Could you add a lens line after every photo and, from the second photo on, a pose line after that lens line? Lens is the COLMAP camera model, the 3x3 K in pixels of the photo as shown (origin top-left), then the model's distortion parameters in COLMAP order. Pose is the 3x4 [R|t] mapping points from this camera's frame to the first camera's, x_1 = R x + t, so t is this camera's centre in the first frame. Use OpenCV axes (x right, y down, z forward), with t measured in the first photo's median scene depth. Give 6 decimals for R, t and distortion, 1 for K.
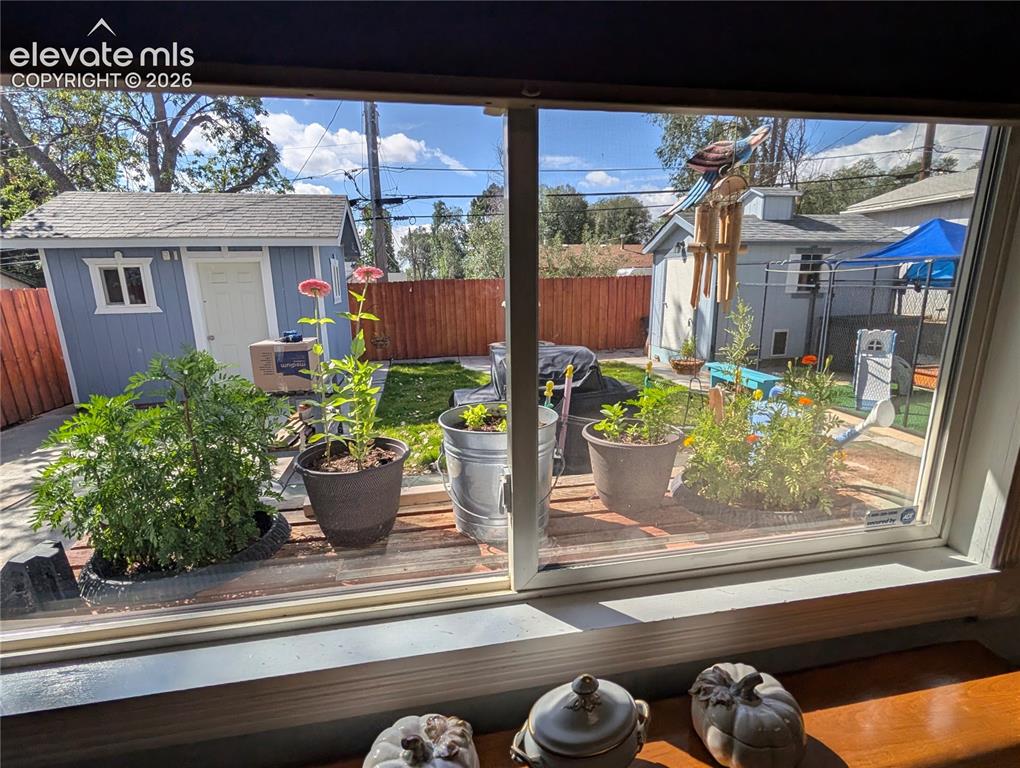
lens RADIAL K [[501.0, 0, 512.2], [0, 501.0, 392.0], [0, 0, 1]] dist [-0.001451, 0.000207]
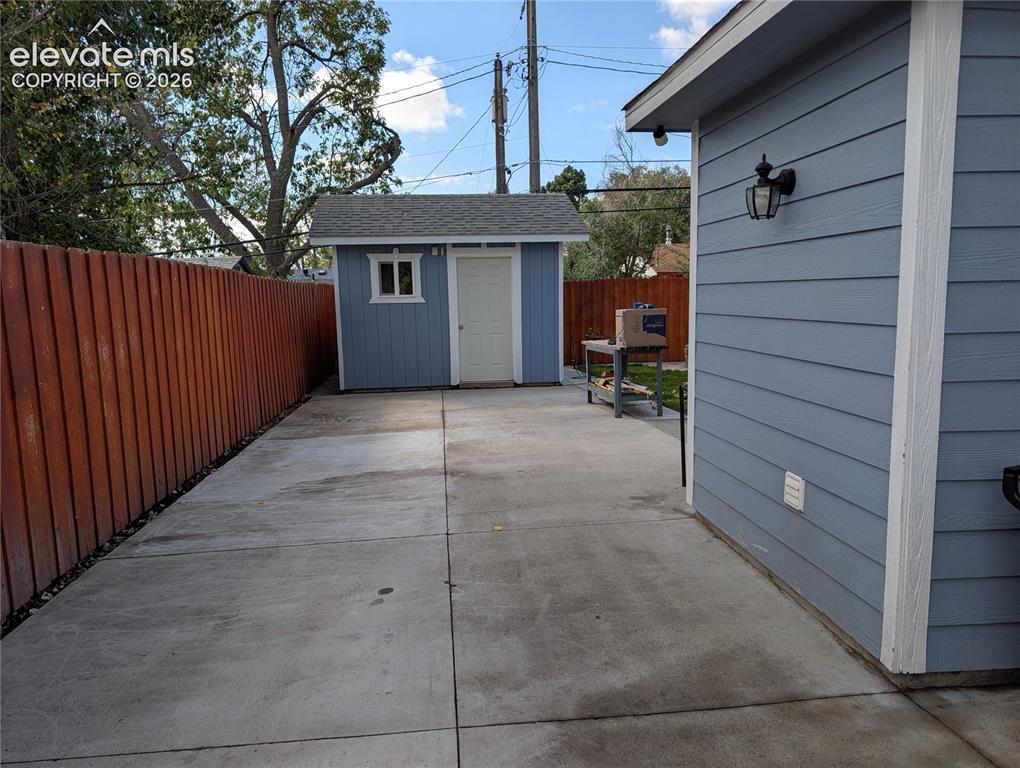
lens RADIAL K [[733.6, 0, 510.0], [0, 733.6, 384.0], [0, 0, 1]] dist [0.039454, -0.037508]
pose [[0.997075, 0.008097, -0.076002, -0.330506], [-0.015825, 0.994695, -0.101646, 0.151566], [0.074776, 0.102551, 0.991913, -0.475839]]
